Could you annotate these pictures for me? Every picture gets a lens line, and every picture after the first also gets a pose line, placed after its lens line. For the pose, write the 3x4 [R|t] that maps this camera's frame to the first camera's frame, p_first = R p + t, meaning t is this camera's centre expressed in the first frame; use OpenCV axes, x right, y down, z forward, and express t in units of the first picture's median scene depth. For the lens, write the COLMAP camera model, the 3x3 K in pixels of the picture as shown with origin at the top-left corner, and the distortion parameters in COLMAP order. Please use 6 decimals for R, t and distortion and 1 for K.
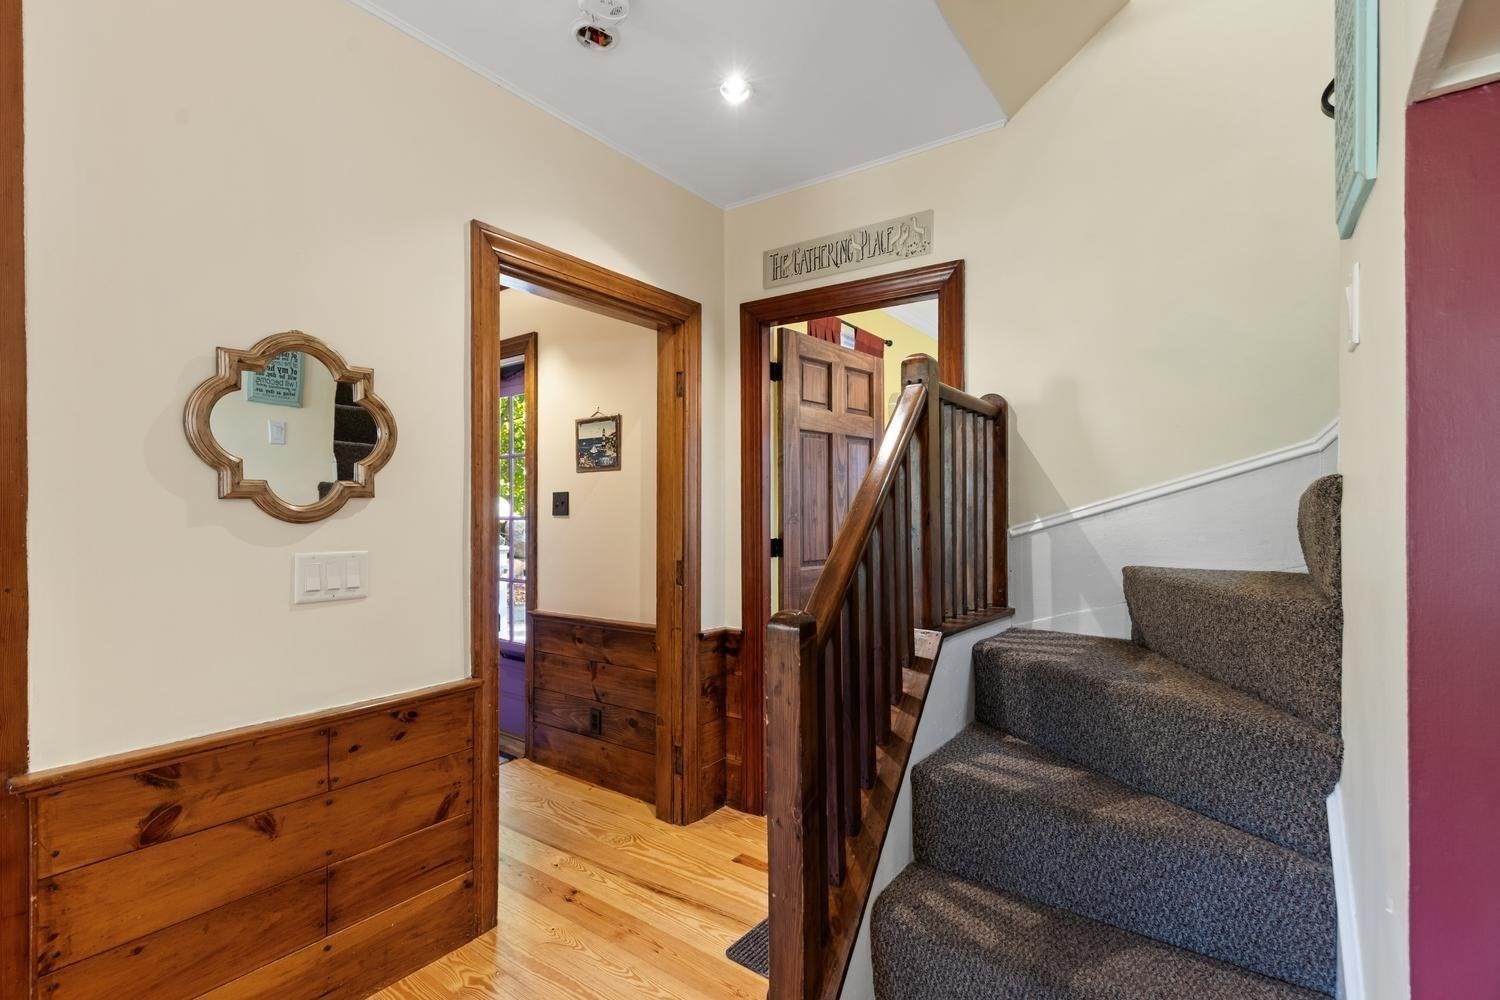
lens RADIAL K [[670.4, 0, 747.6], [0, 670.4, 505.9], [0, 0, 1]] dist [0.002208, -0.000326]
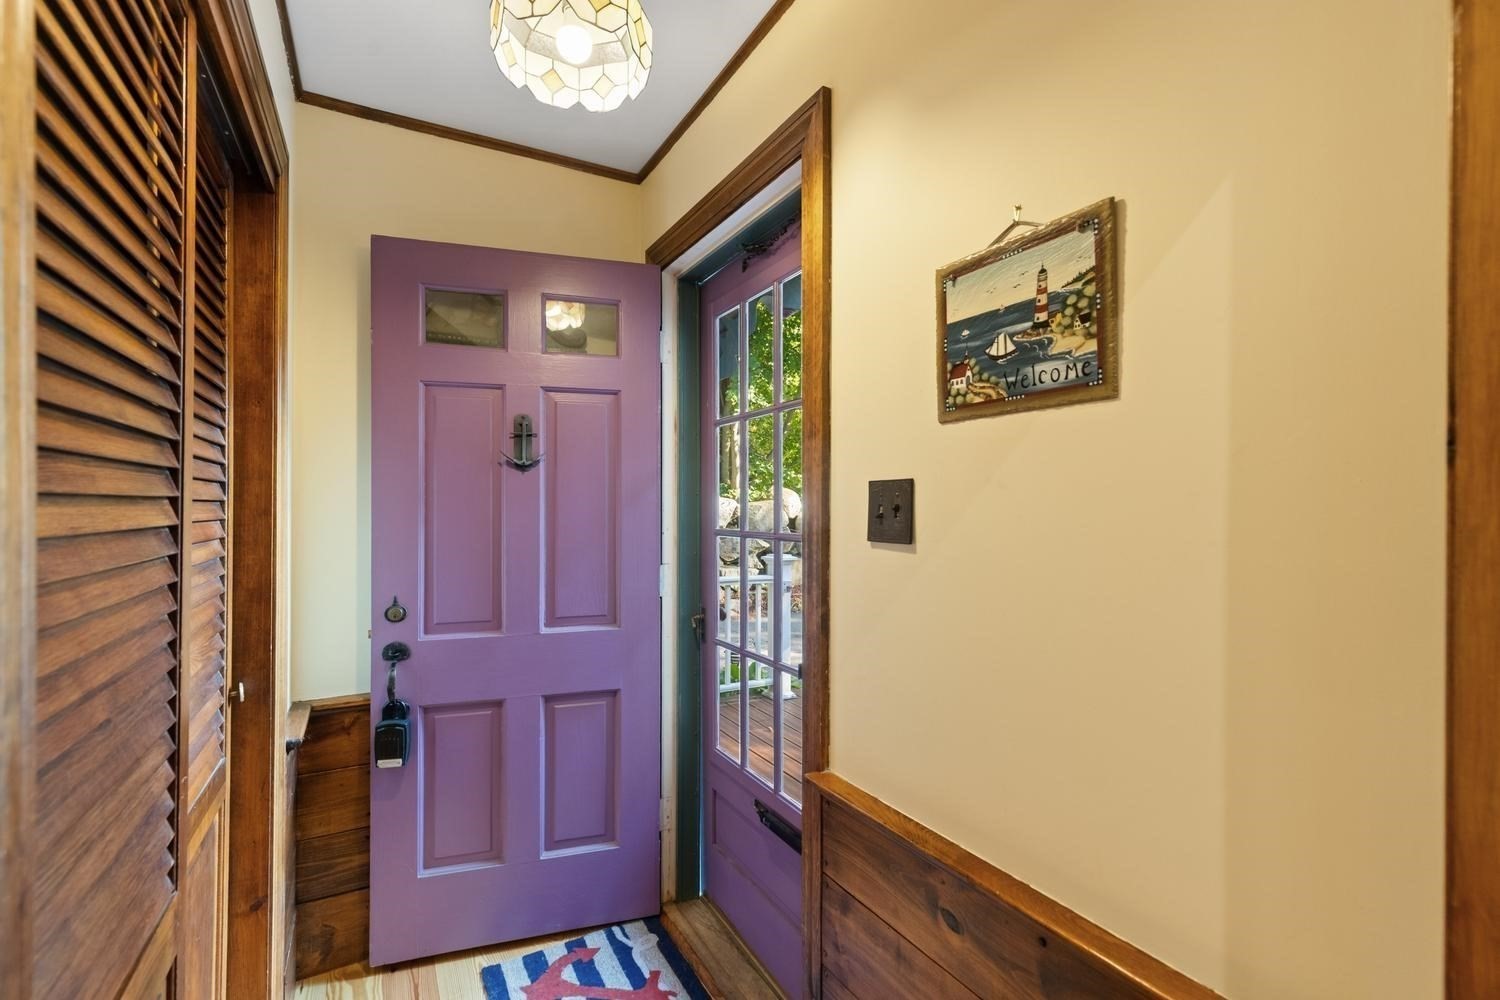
lens RADIAL K [[670.4, 0, 749.7], [0, 670.4, 498.0], [0, 0, 1]] dist [0.002208, -0.000326]
pose [[0.913815, 0.001911, -0.406126, -0.206023], [-0.000866, 0.999996, 0.002756, -0.011801], [0.406129, -0.002167, 0.913813, 0.651001]]
